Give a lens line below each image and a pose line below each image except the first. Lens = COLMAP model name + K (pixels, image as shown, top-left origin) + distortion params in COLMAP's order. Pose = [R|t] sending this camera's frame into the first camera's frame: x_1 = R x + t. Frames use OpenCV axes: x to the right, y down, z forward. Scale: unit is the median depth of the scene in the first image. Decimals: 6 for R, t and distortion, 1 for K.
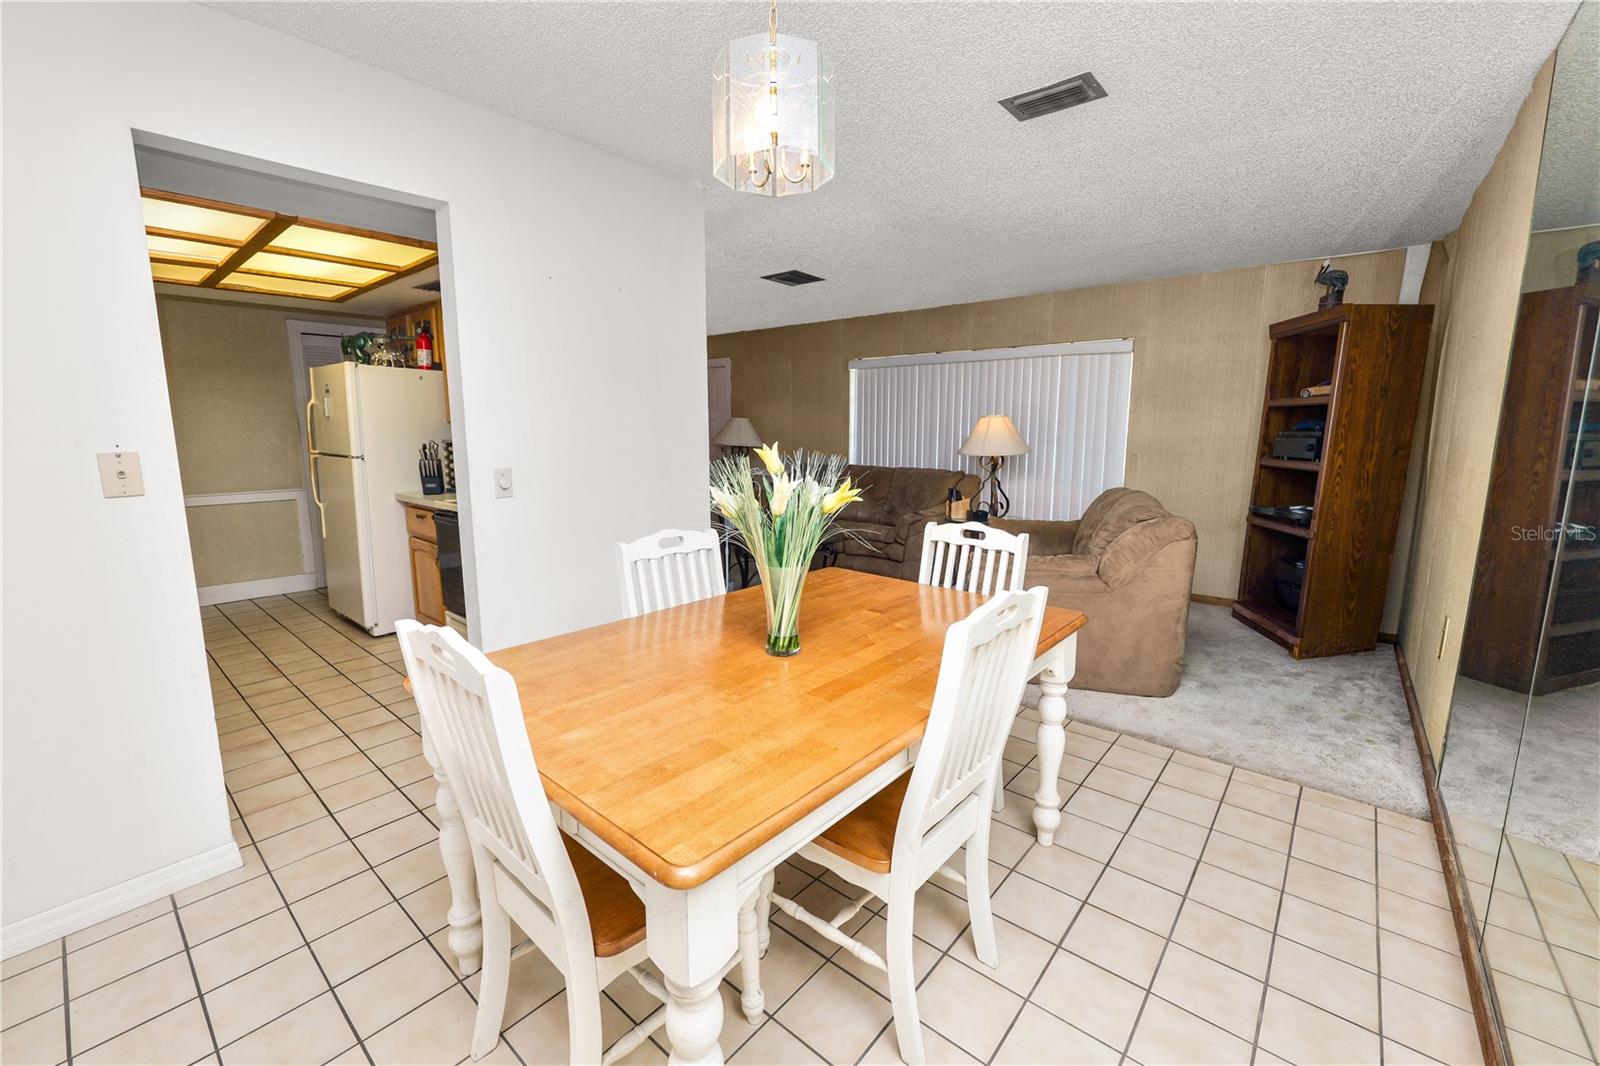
lens RADIAL K [[654.9, 0, 806.1], [0, 654.9, 524.5], [0, 0, 1]] dist [-0.006149, -0.000070]
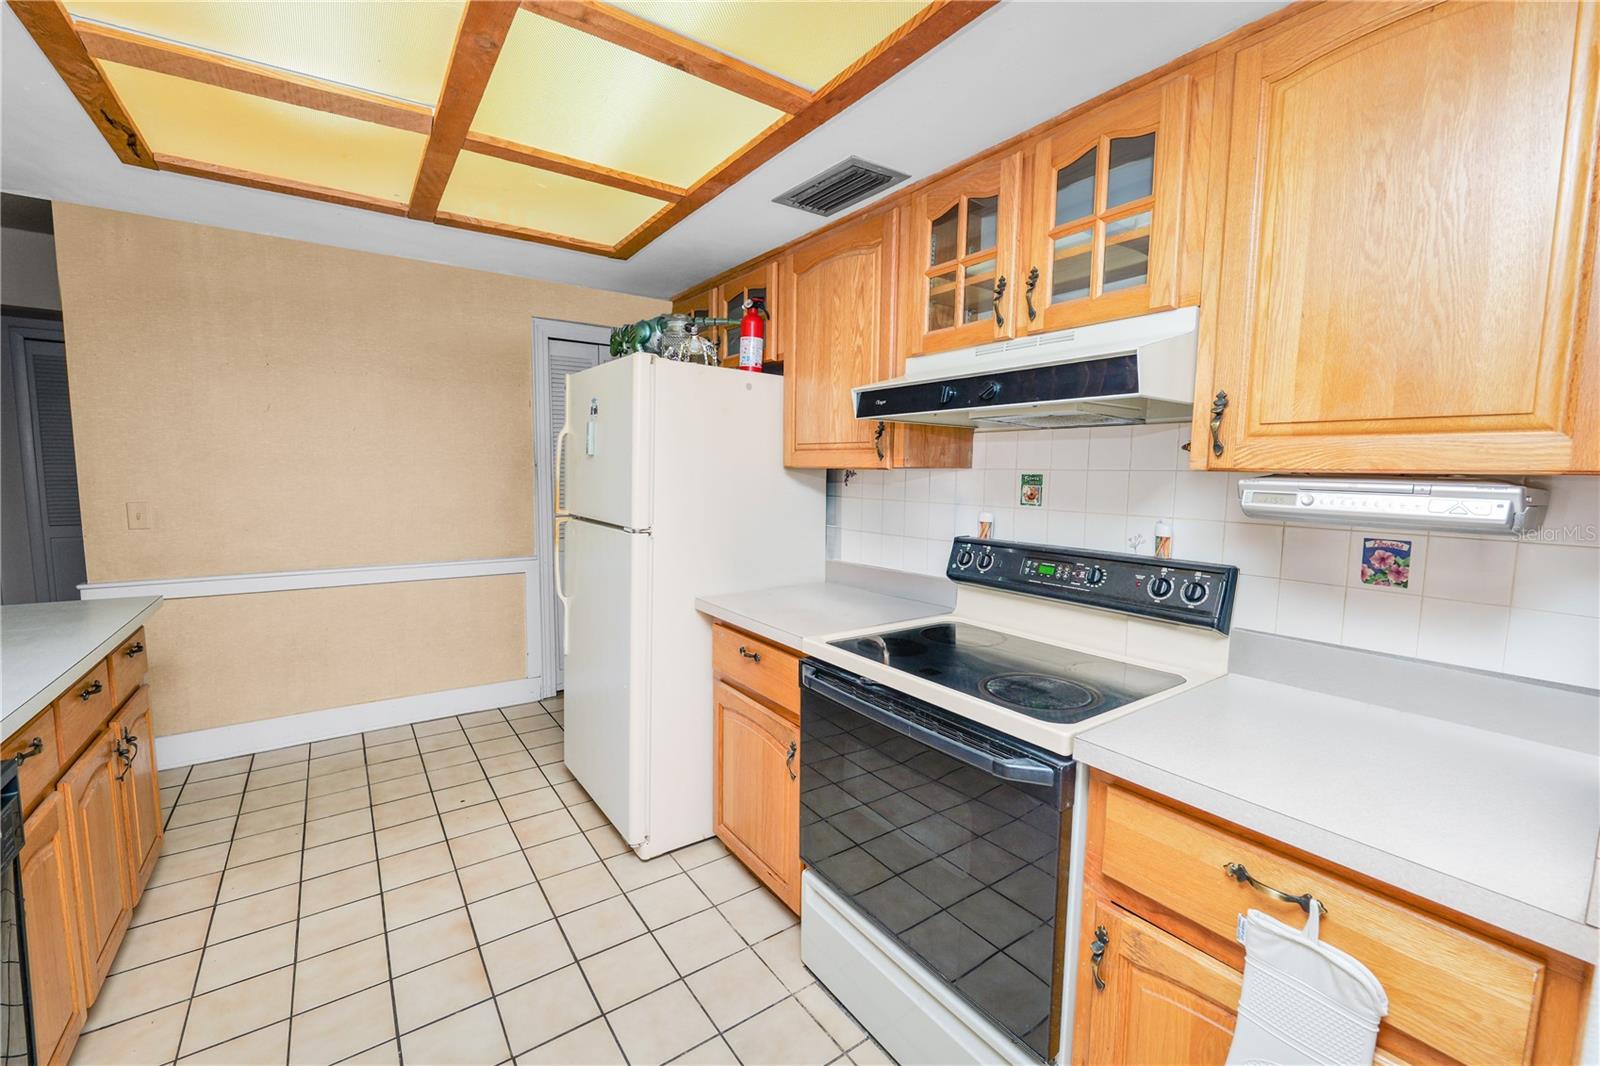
lens RADIAL K [[654.6, 0, 794.9], [0, 654.6, 534.1], [0, 0, 1]] dist [-0.009990, 0.000107]
pose [[0.968536, 0.040101, -0.245622, -0.406795], [-0.052622, 0.997617, -0.044627, -0.078178], [0.243248, 0.056148, 0.968338, 0.480282]]
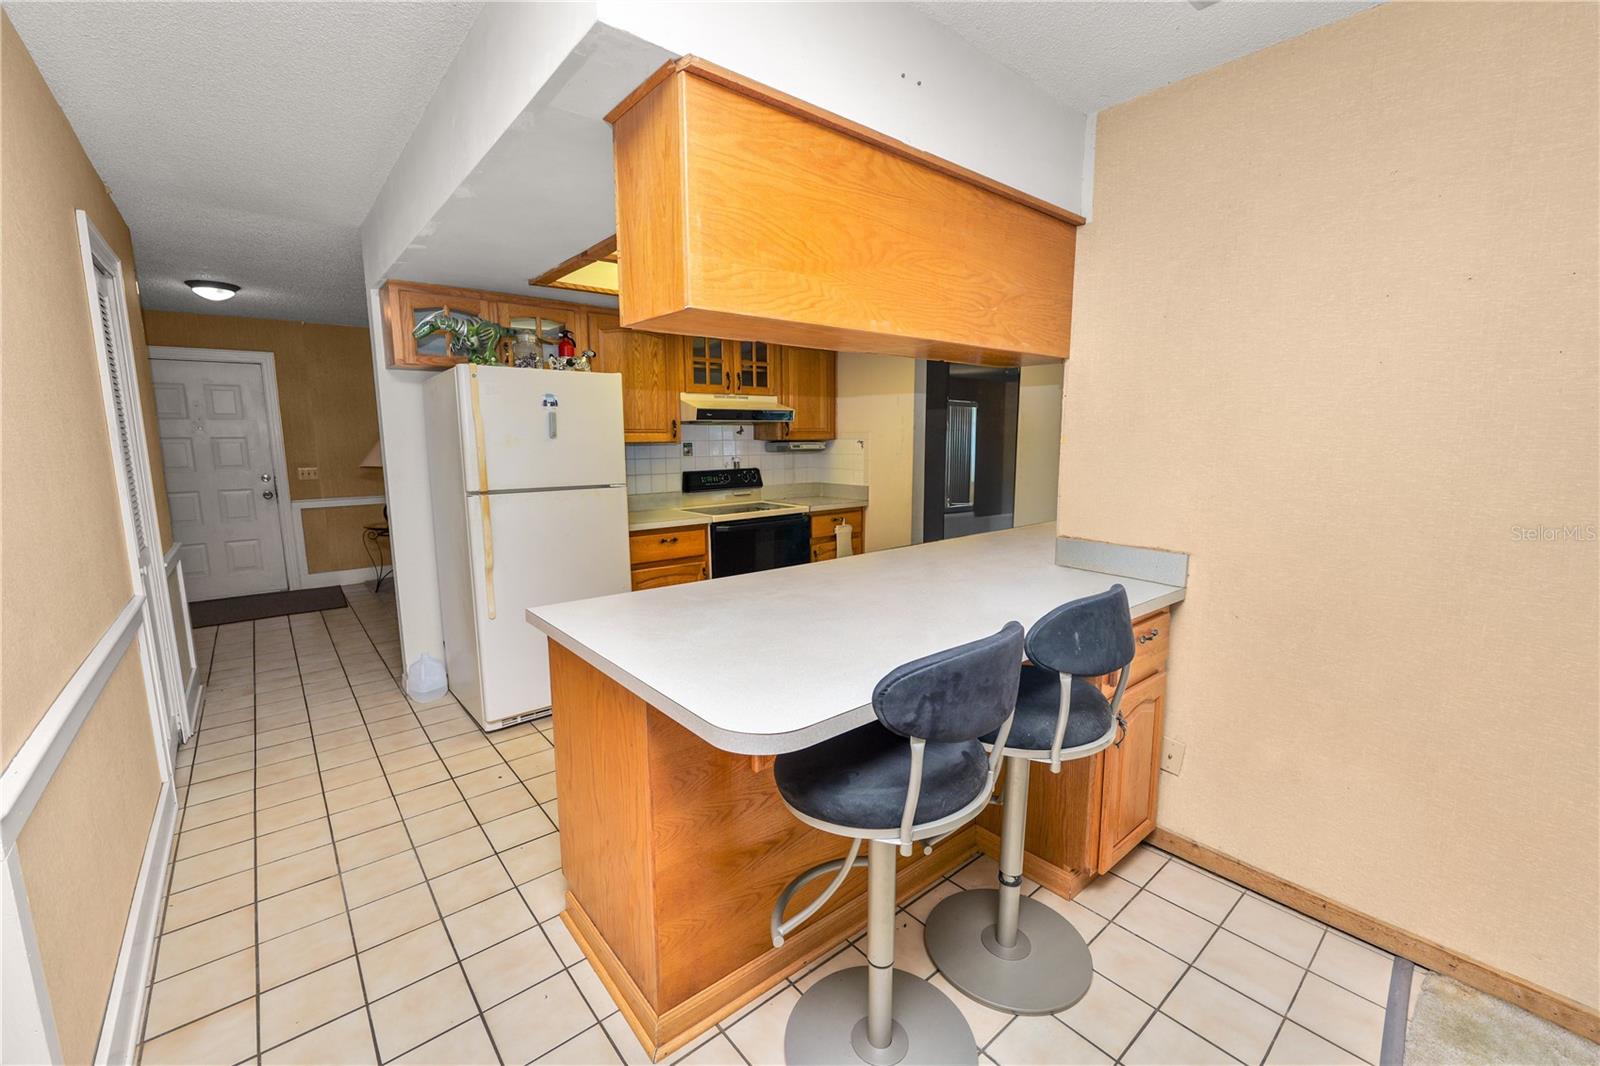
lens RADIAL K [[652.3, 0, 794.5], [0, 652.3, 529.2], [0, 0, 1]] dist [-0.009927, 0.000161]
pose [[0.171867, -0.141817, 0.974859, -1.369371], [0.151599, 0.981603, 0.116072, -0.105243], [-0.973386, 0.127839, 0.190204, 0.590563]]
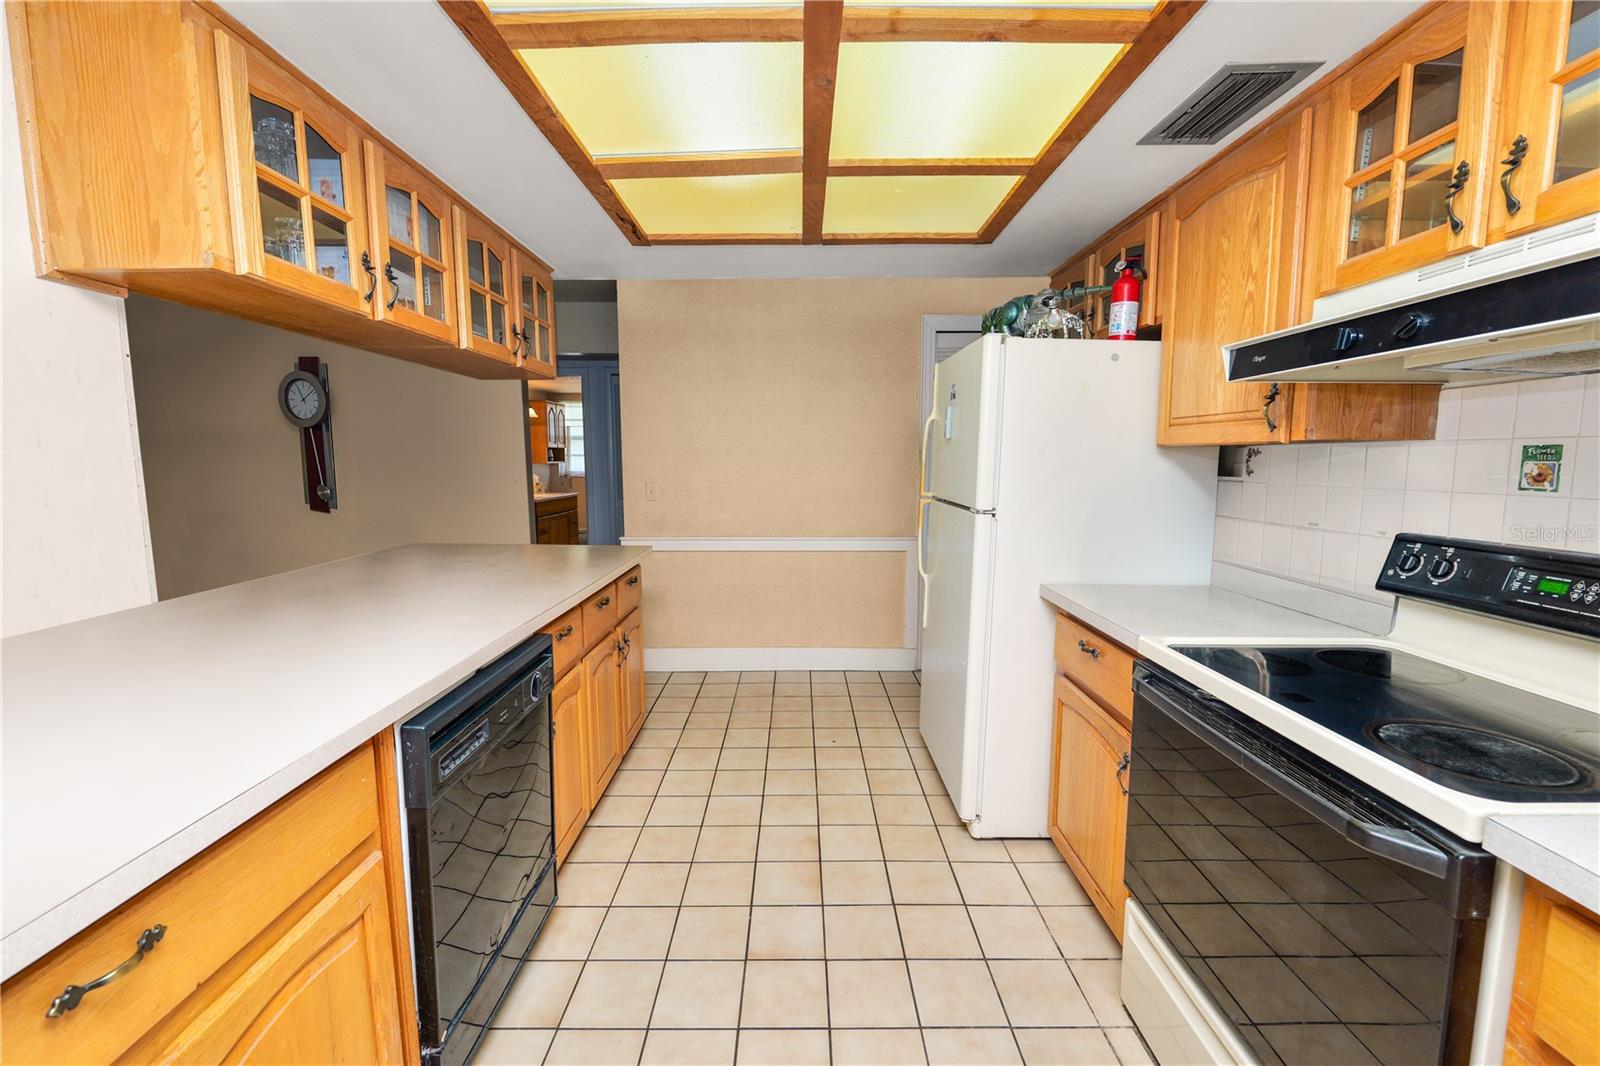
lens RADIAL K [[652.3, 0, 794.5], [0, 652.3, 529.2], [0, 0, 1]] dist [-0.009927, 0.000161]
pose [[0.644096, 0.084988, -0.760209, -0.355793], [-0.113611, 0.993415, 0.014801, -0.074252], [0.756461, 0.076834, 0.649510, 0.500376]]
